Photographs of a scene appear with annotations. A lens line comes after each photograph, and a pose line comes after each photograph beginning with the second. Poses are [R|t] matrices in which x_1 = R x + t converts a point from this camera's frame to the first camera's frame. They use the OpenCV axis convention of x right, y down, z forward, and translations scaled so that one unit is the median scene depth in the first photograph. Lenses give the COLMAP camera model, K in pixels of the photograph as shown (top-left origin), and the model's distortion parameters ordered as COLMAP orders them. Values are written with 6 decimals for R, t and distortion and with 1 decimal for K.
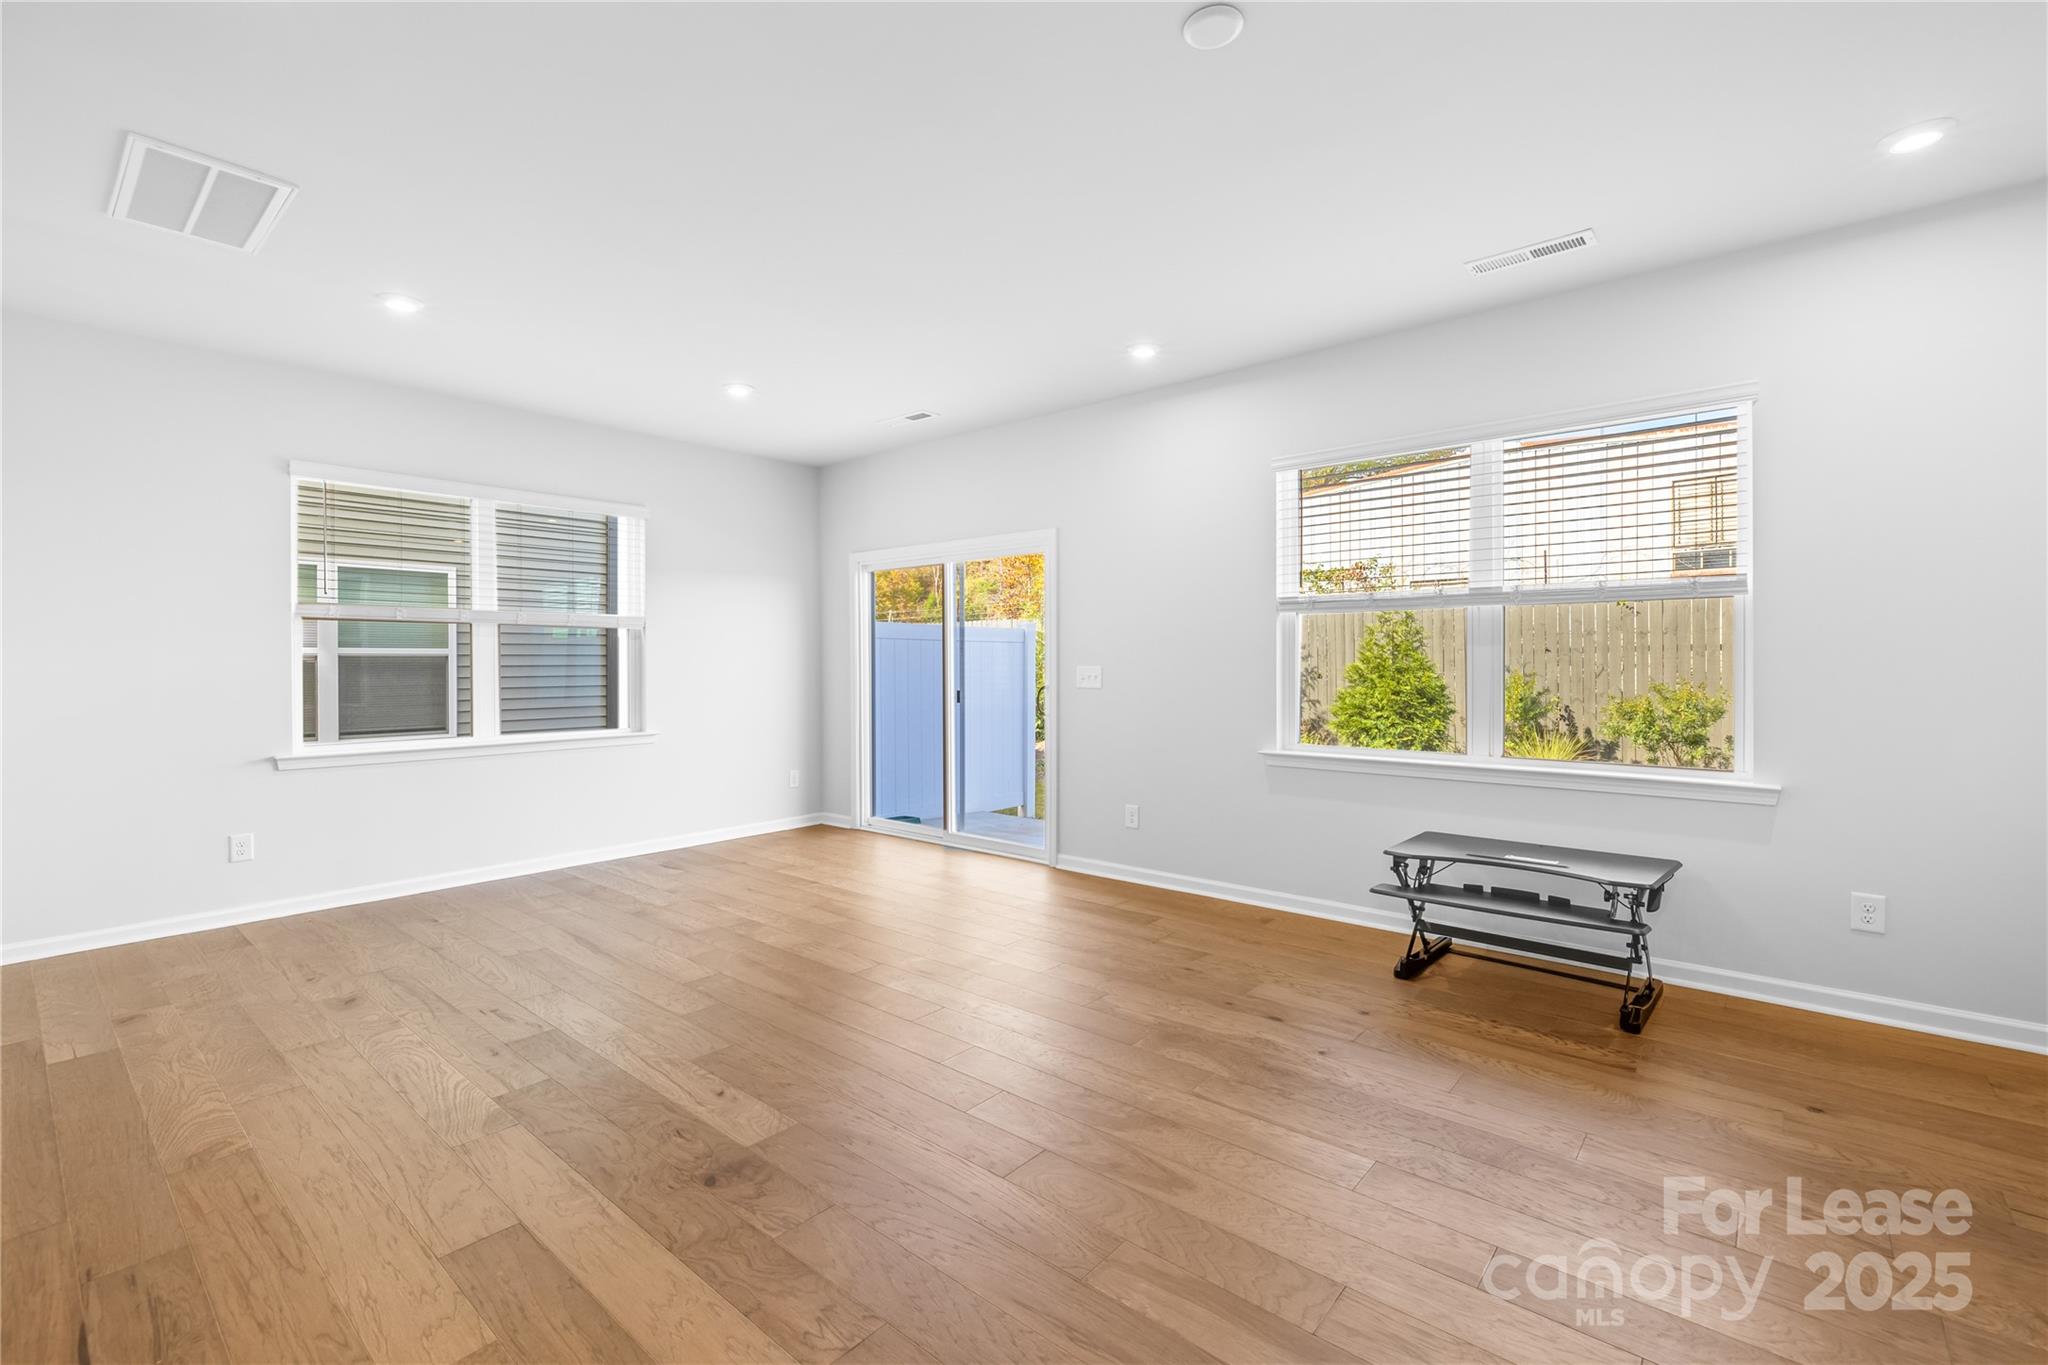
lens RADIAL K [[899.3, 0, 1028.2], [0, 899.3, 682.2], [0, 0, 1]] dist [0.000677, -0.000381]
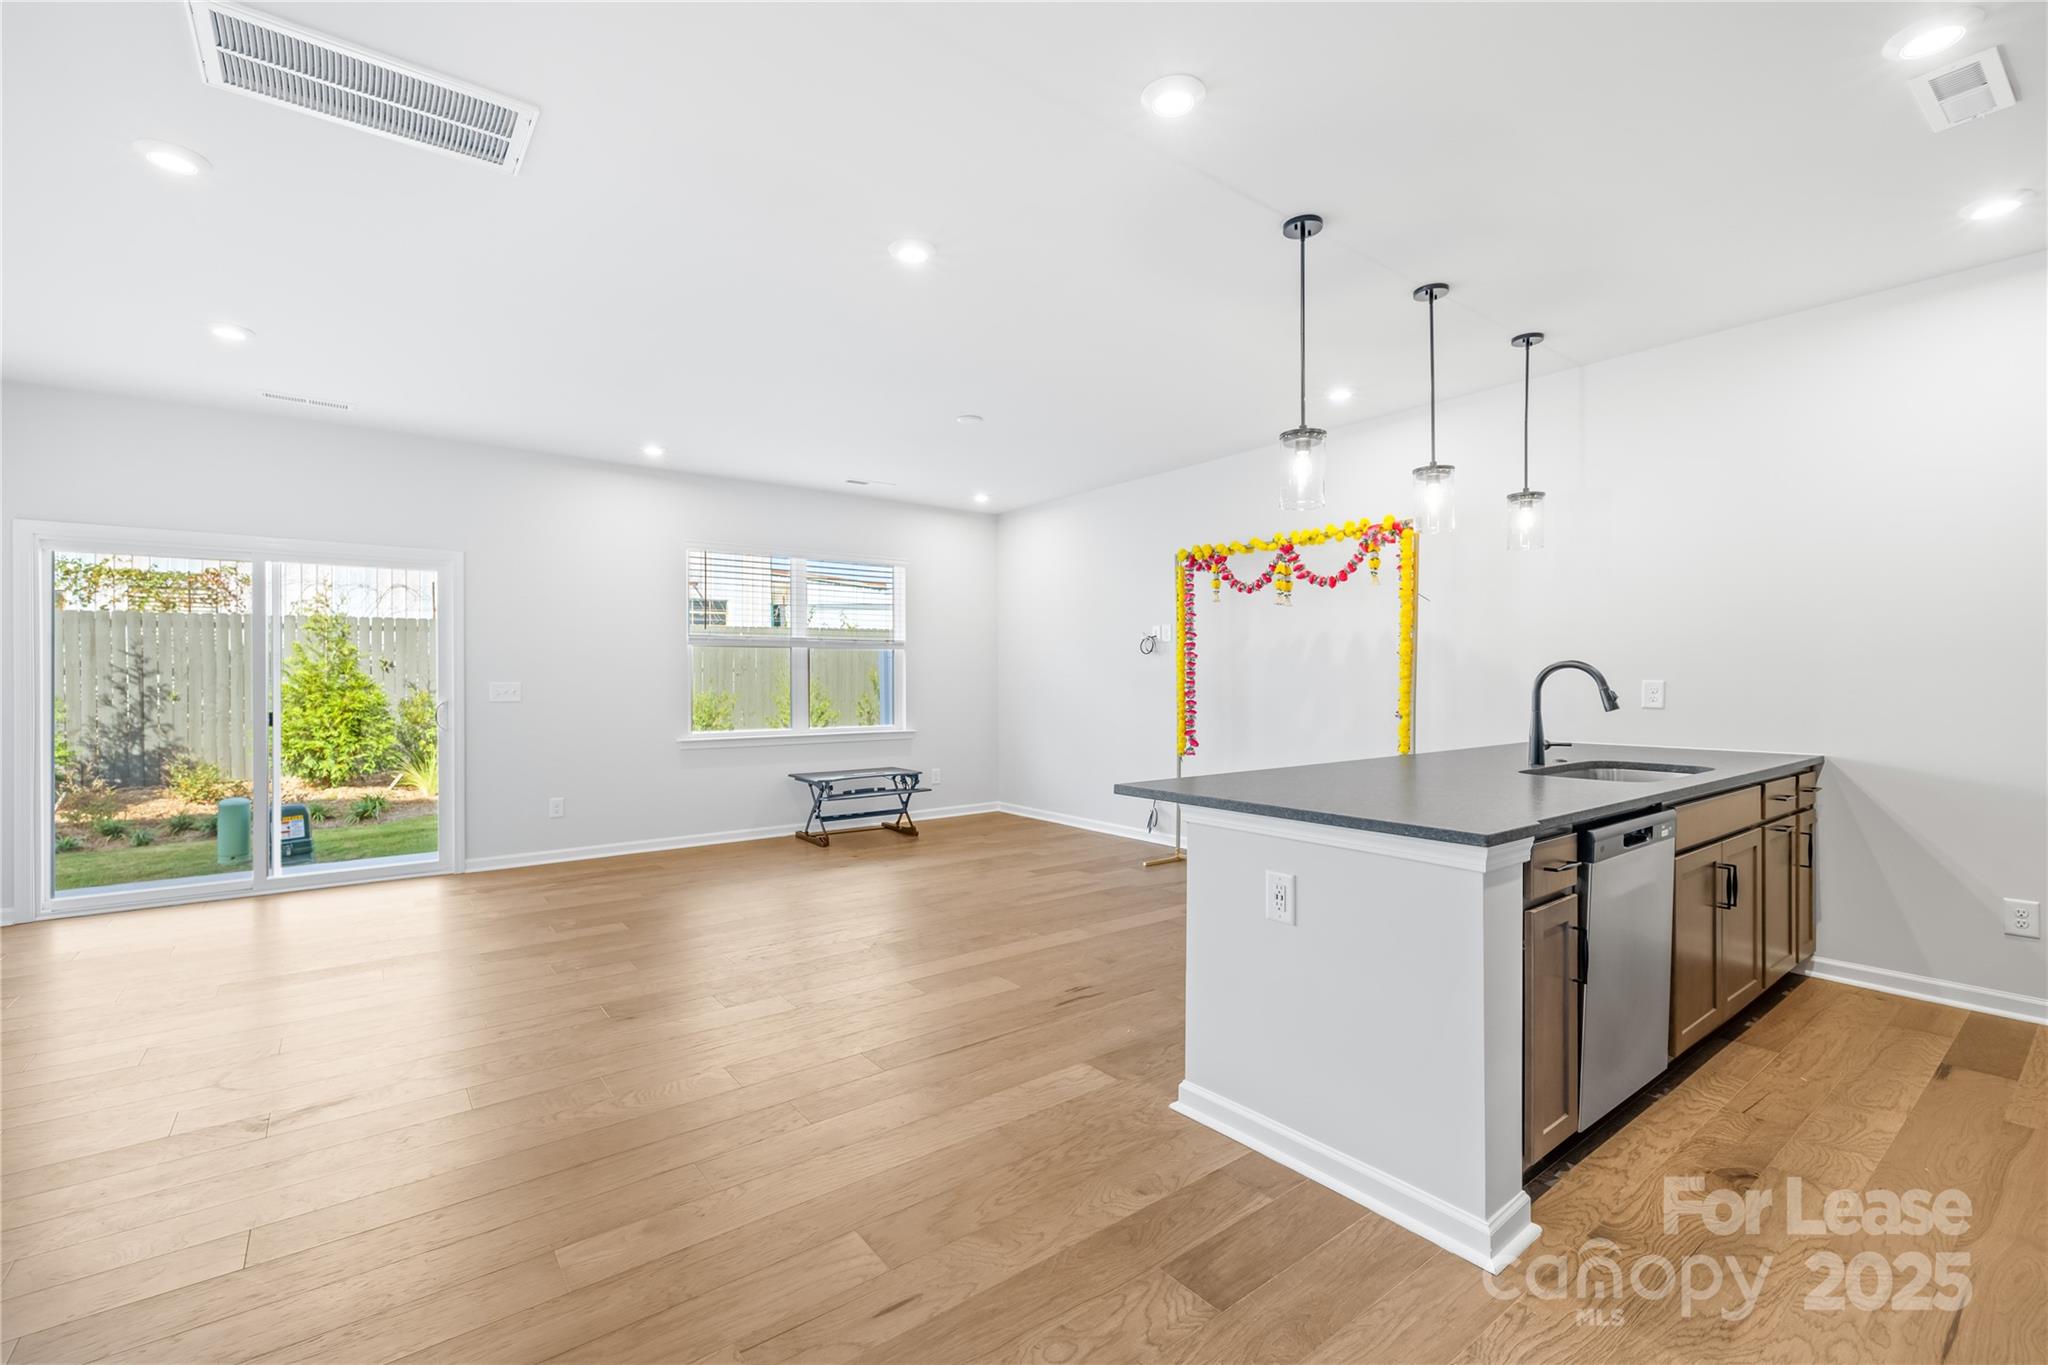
lens RADIAL K [[831.3, 0, 1023.1], [0, 831.3, 675.3], [0, 0, 1]] dist [0.000682, -0.000011]
pose [[0.214123, 0.006297, 0.976786, -1.169193], [0.023356, 0.999660, -0.011565, 0.000665], [-0.976528, 0.025291, 0.213903, 0.210479]]
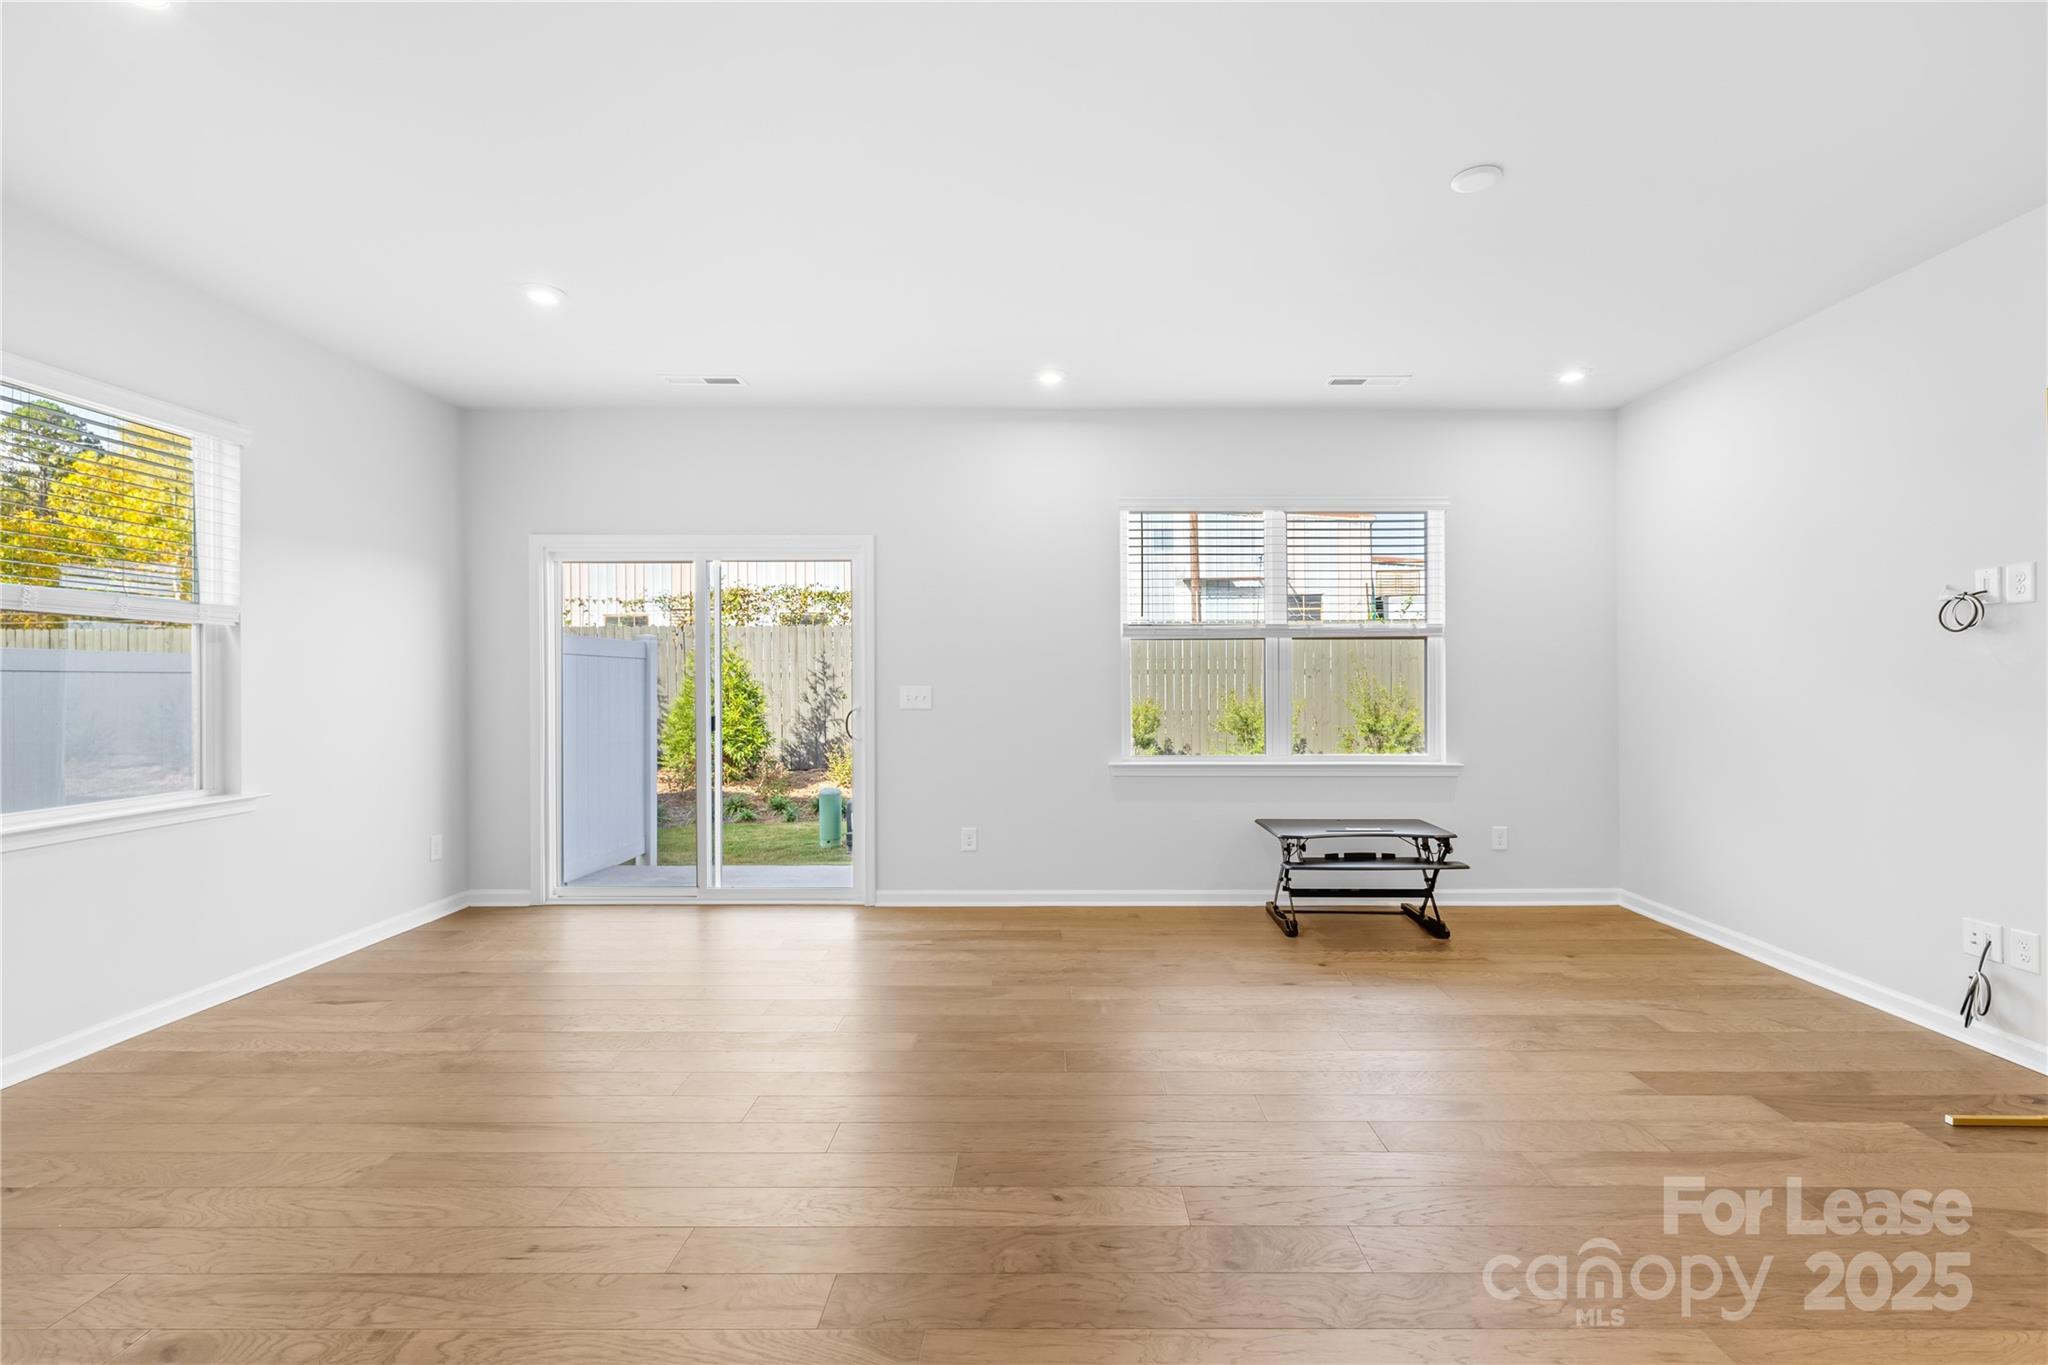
lens RADIAL K [[900.0, 0, 1087.4], [0, 900.0, 676.0], [0, 0, 1]] dist [-0.000318, -0.000429]
pose [[0.746733, 0.007830, 0.665078, -0.615603], [0.011688, 0.999622, -0.024891, -0.004353], [-0.665021, 0.026361, 0.746359, 0.241278]]
